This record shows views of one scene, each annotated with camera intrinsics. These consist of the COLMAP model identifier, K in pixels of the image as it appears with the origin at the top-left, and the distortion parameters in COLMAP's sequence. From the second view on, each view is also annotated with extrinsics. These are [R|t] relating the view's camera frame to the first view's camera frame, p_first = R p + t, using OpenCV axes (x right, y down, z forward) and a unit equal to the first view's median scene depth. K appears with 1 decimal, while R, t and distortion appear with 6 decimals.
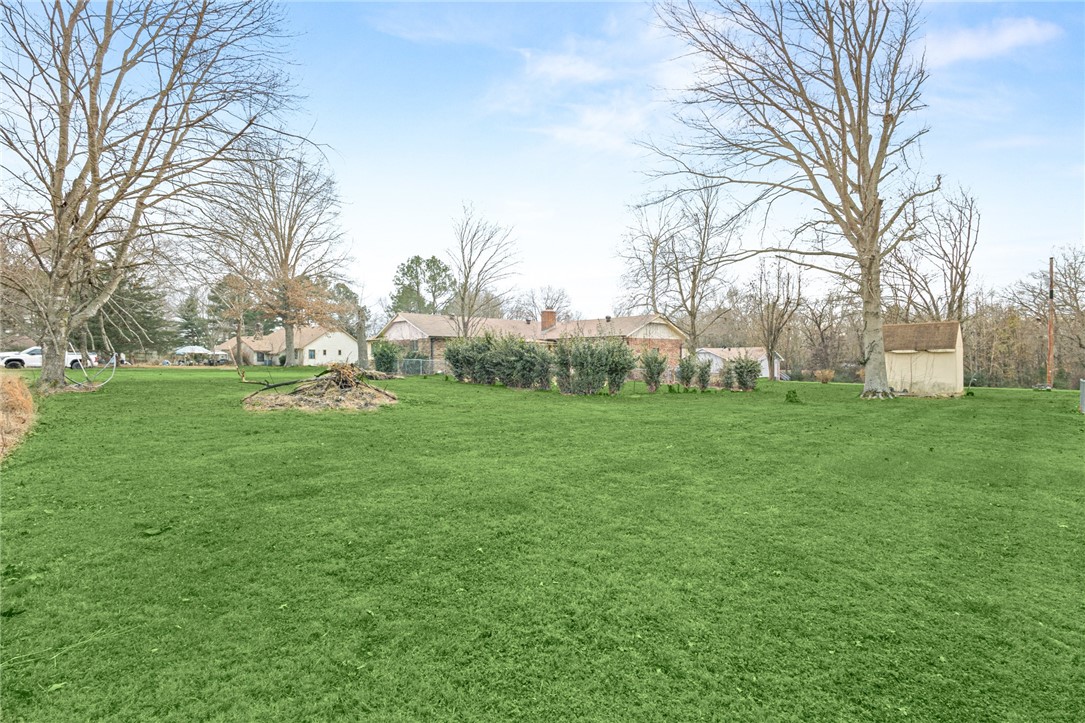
lens RADIAL K [[504.8, 0, 542.0], [0, 504.8, 359.9], [0, 0, 1]] dist [0.008171, -0.001318]
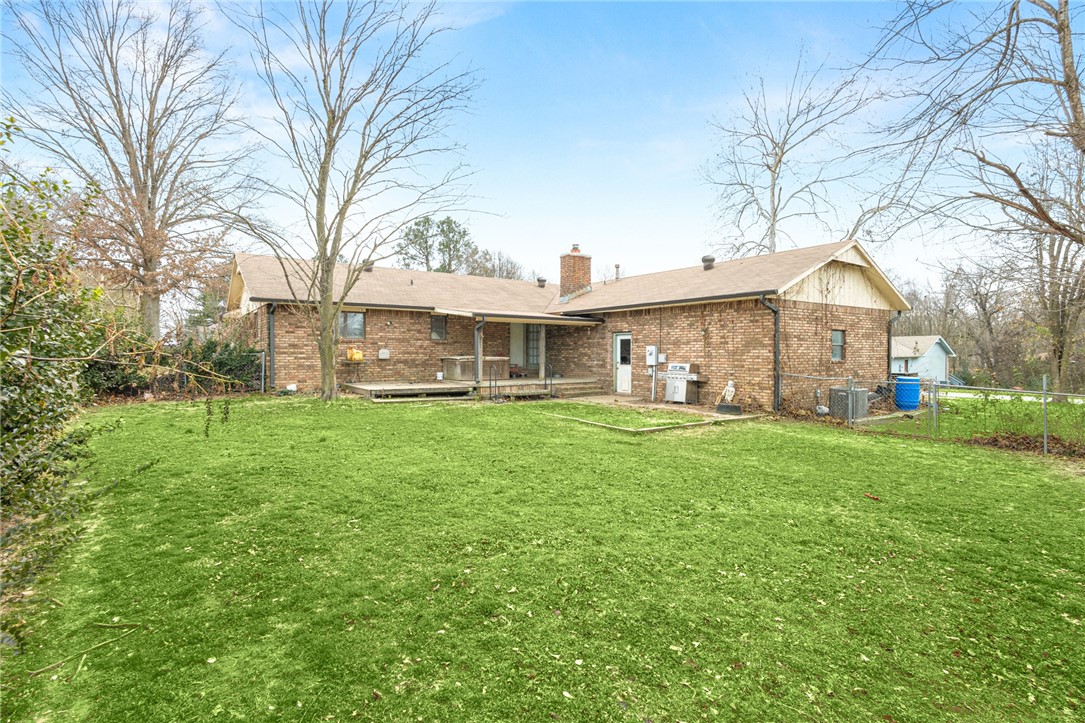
lens RADIAL K [[504.8, 0, 537.3], [0, 504.8, 355.7], [0, 0, 1]] dist [0.008171, -0.001318]
pose [[0.991763, 0.012041, -0.127519, 0.019840], [-0.011401, 0.999918, 0.005747, -0.001129], [0.127578, -0.004245, 0.991819, 0.261441]]
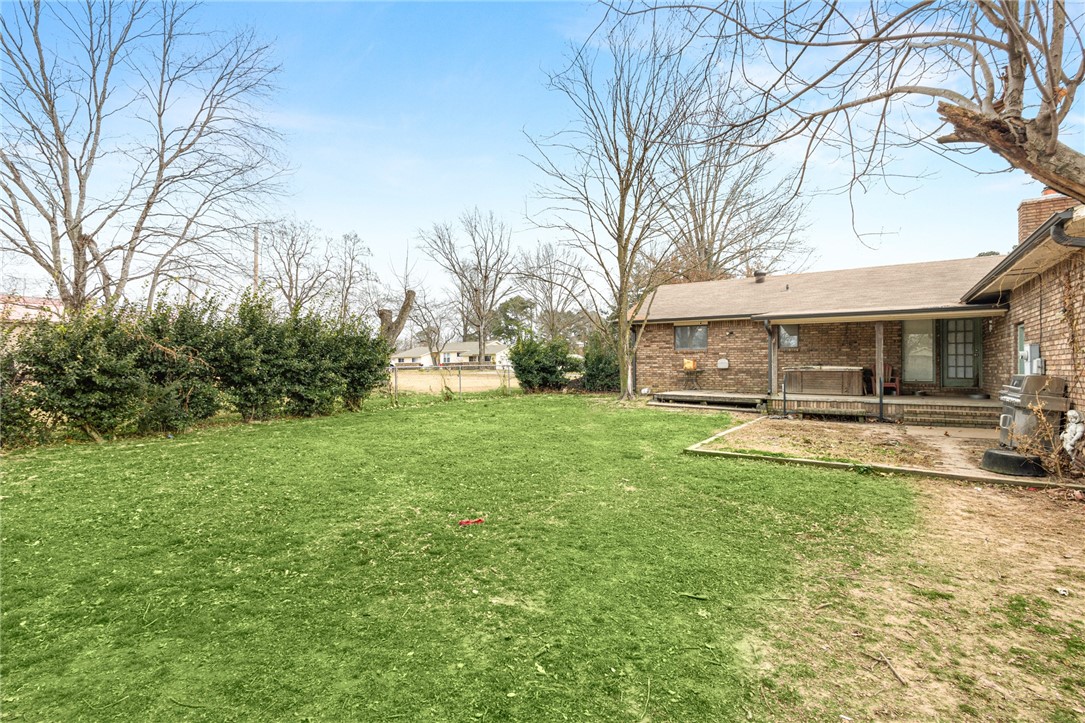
lens RADIAL K [[504.8, 0, 547.1], [0, 504.8, 359.8], [0, 0, 1]] dist [0.008171, -0.001318]
pose [[0.239390, -0.004005, -0.970915, 0.116501], [-0.006516, 0.999962, -0.005732, 0.000109], [0.970902, 0.007698, 0.239355, 0.331804]]
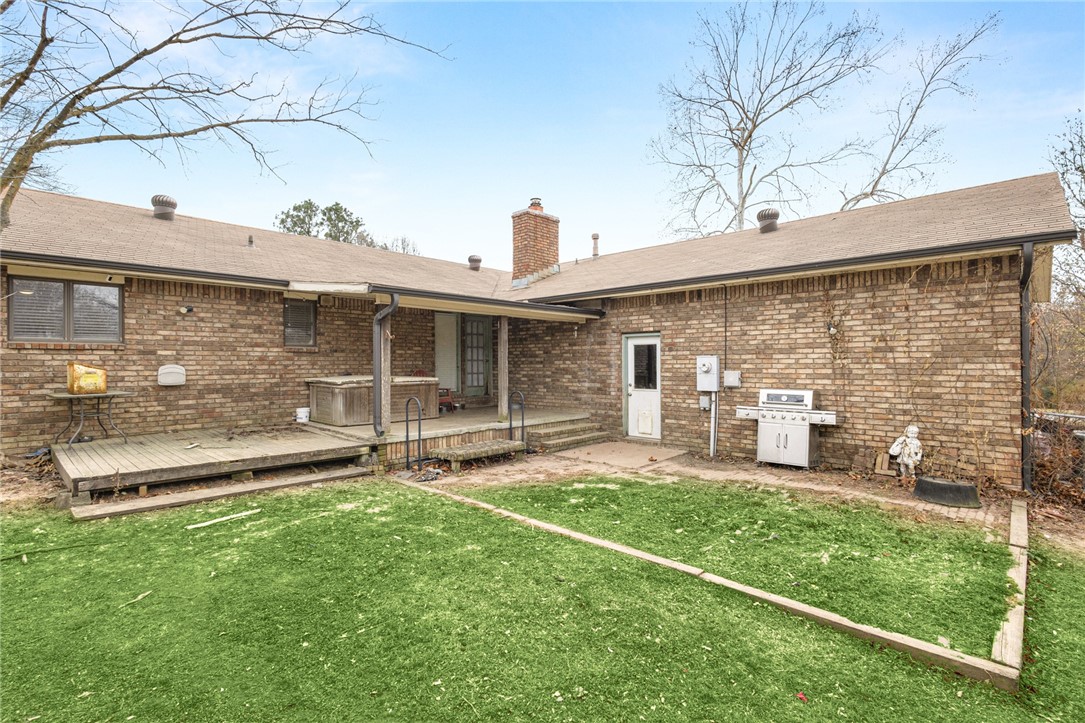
lens RADIAL K [[504.8, 0, 536.6], [0, 504.8, 366.1], [0, 0, 1]] dist [0.008171, -0.001318]
pose [[0.997826, 0.005515, 0.065668, -0.003854], [-0.005643, 0.999983, 0.001775, -0.002115], [-0.065657, -0.002142, 0.997840, 0.352115]]
